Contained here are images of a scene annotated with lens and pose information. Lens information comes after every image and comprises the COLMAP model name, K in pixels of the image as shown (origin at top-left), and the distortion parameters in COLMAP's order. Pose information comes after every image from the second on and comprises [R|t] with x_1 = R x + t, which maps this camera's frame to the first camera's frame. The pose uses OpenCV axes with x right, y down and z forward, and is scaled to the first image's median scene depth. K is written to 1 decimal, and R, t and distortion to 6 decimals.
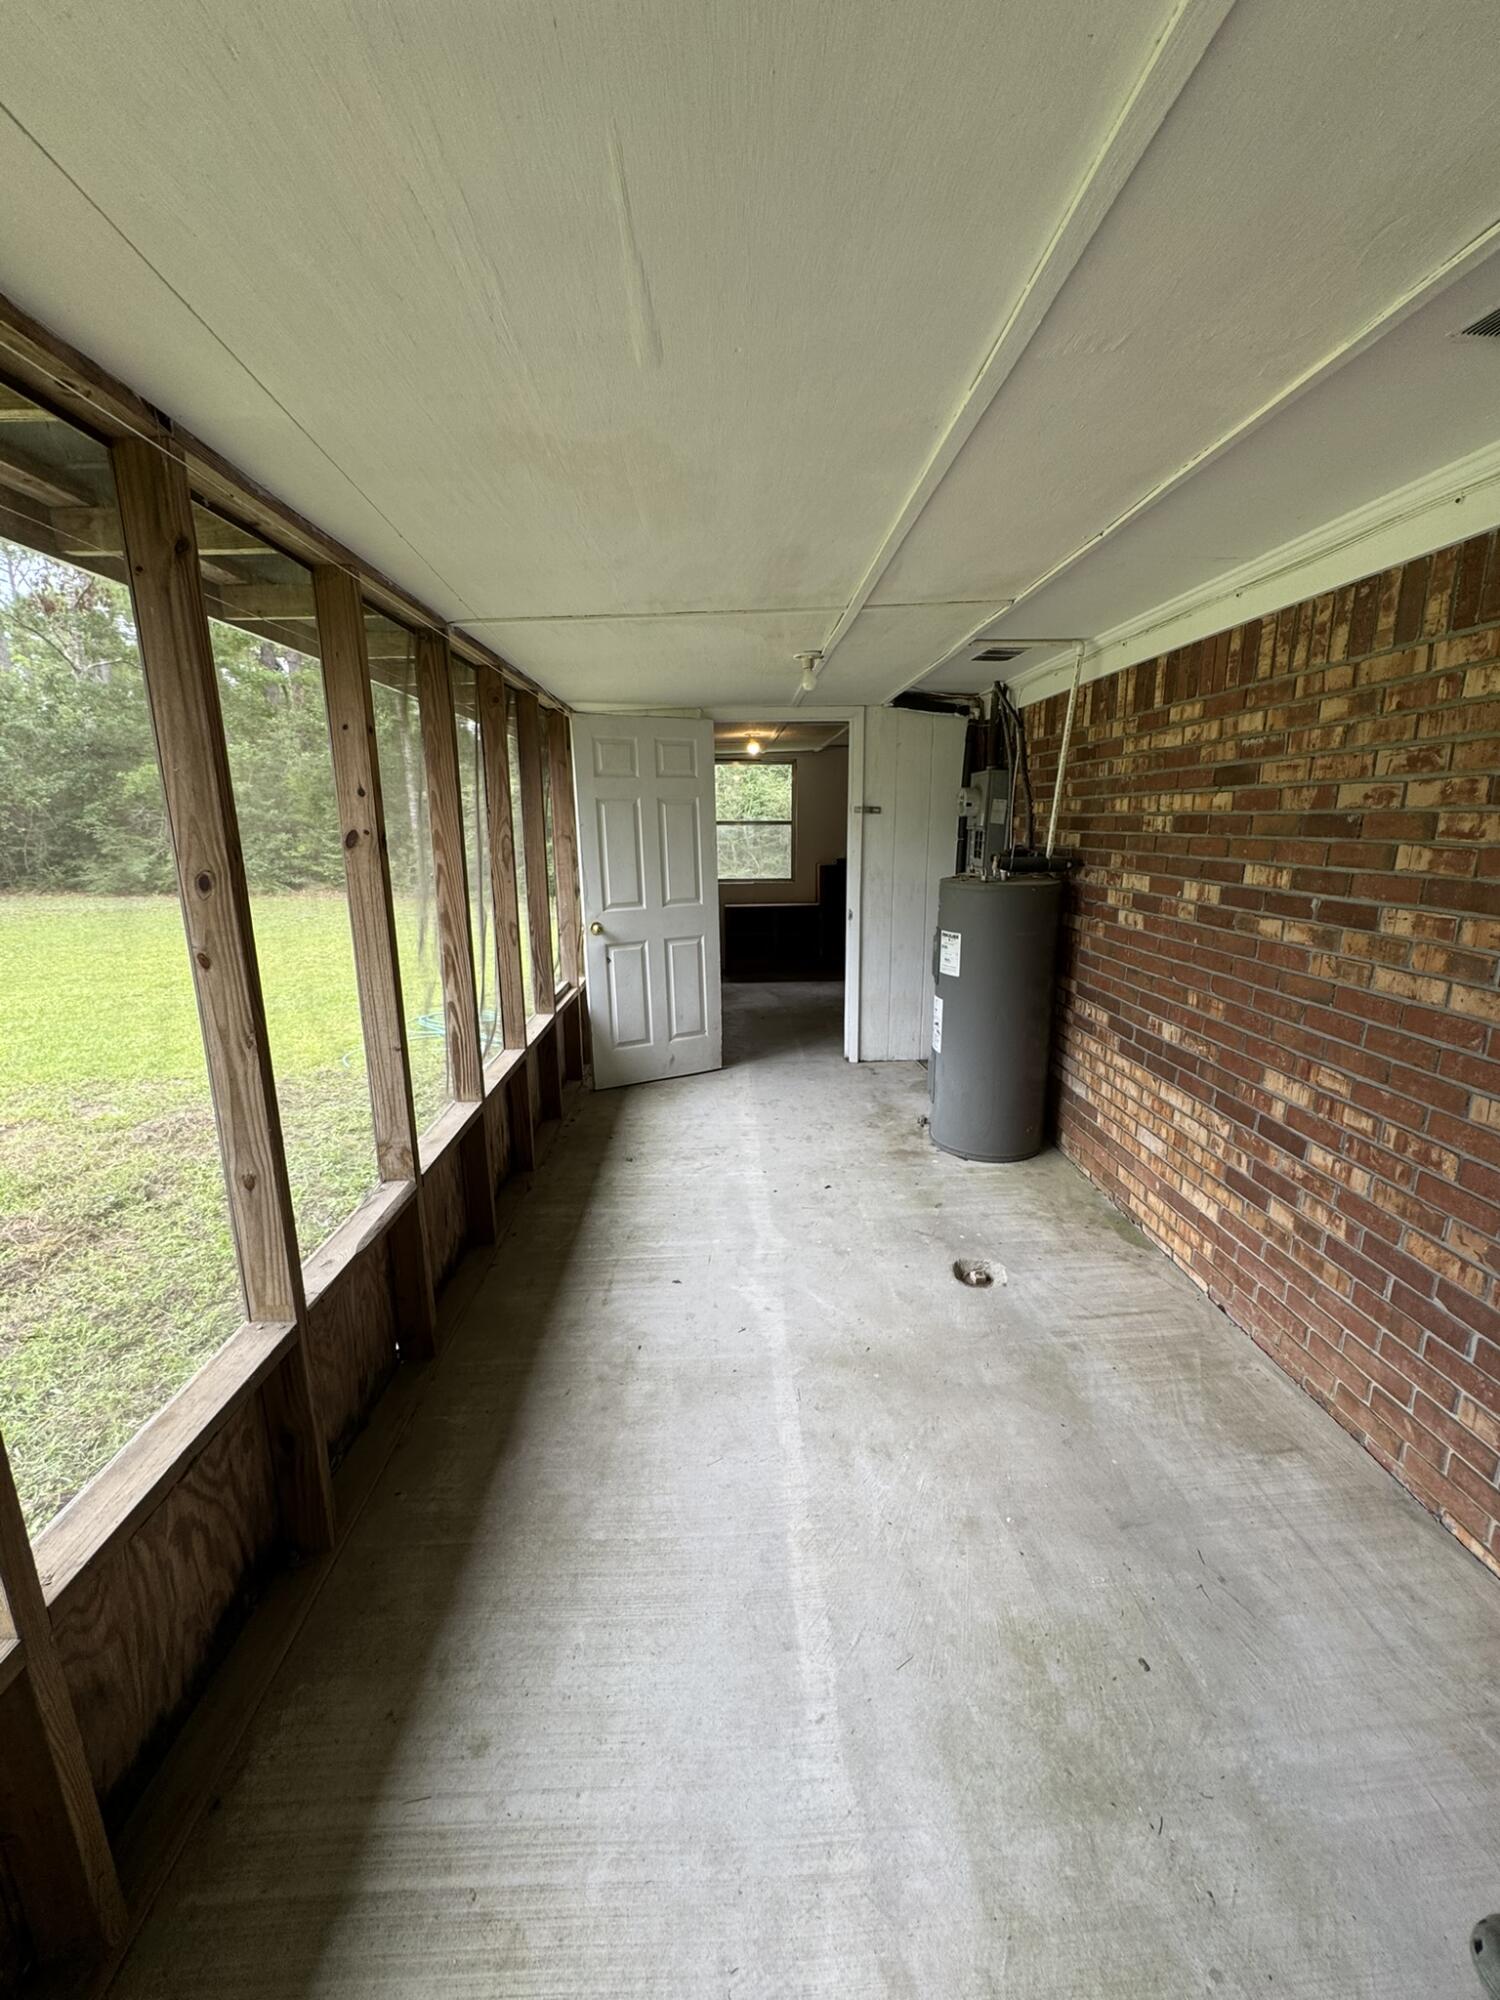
lens RADIAL K [[791.8, 0, 745.8], [0, 791.8, 995.0], [0, 0, 1]] dist [-0.004482, 0.001018]
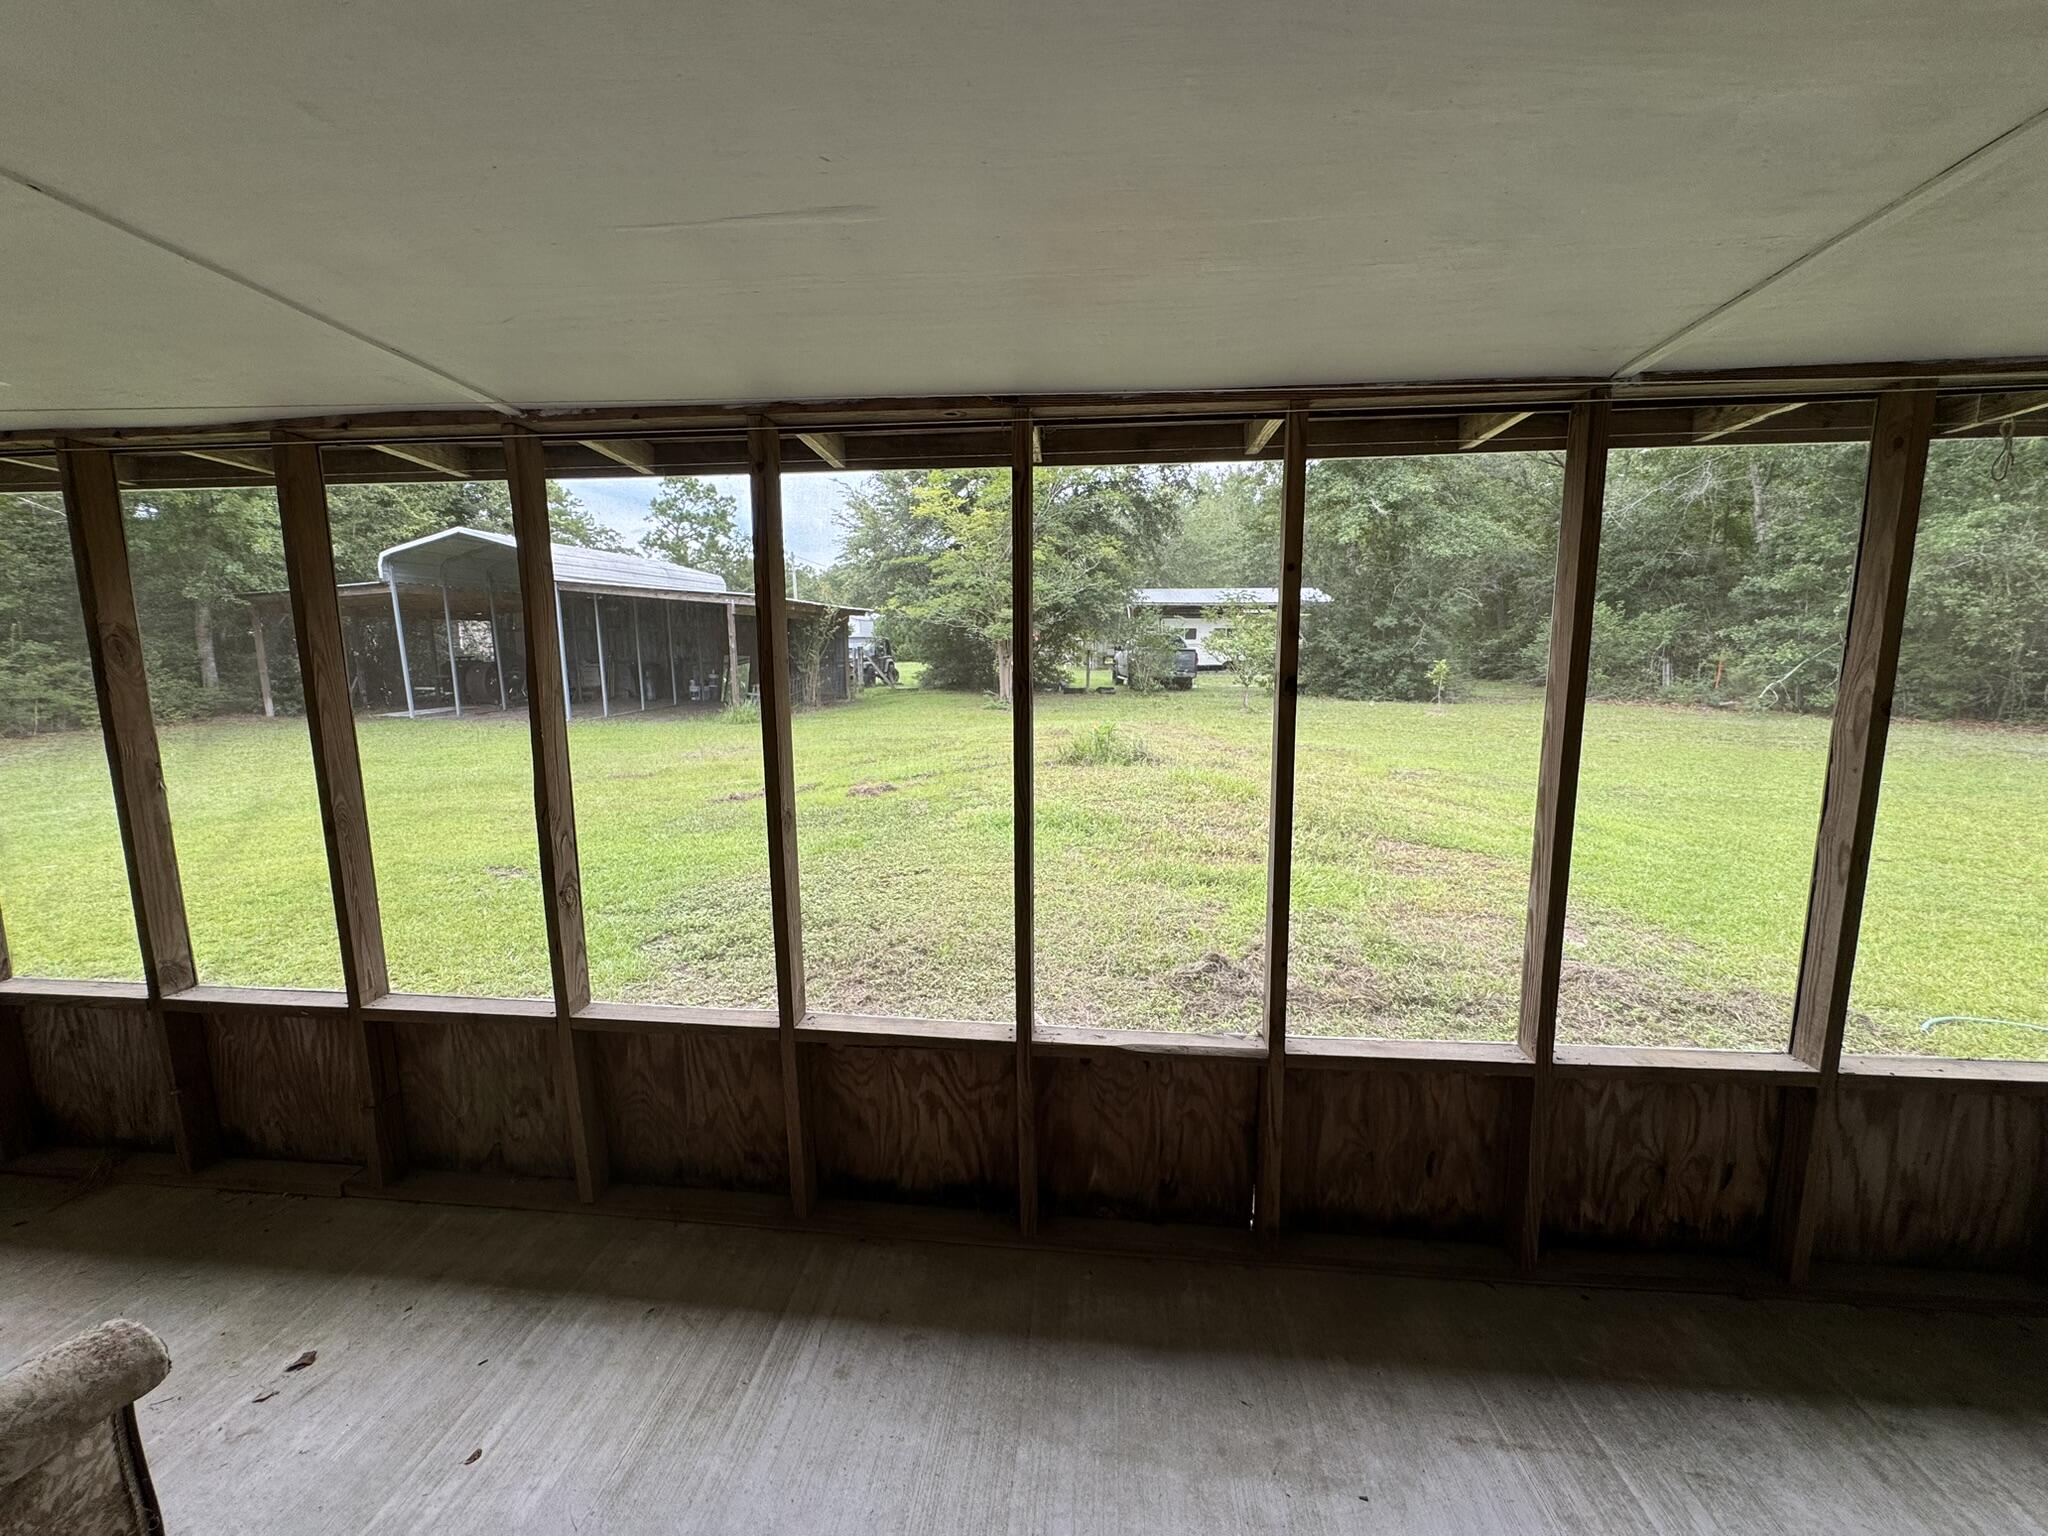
lens RADIAL K [[810.8, 0, 1013.0], [0, 810.8, 767.2], [0, 0, 1]] dist [-0.004482, 0.001018]
pose [[-0.124289, 0.152090, -0.980521, 0.507538], [-0.208443, 0.962131, 0.175659, -0.190485], [0.970105, 0.226216, -0.087880, 0.762022]]
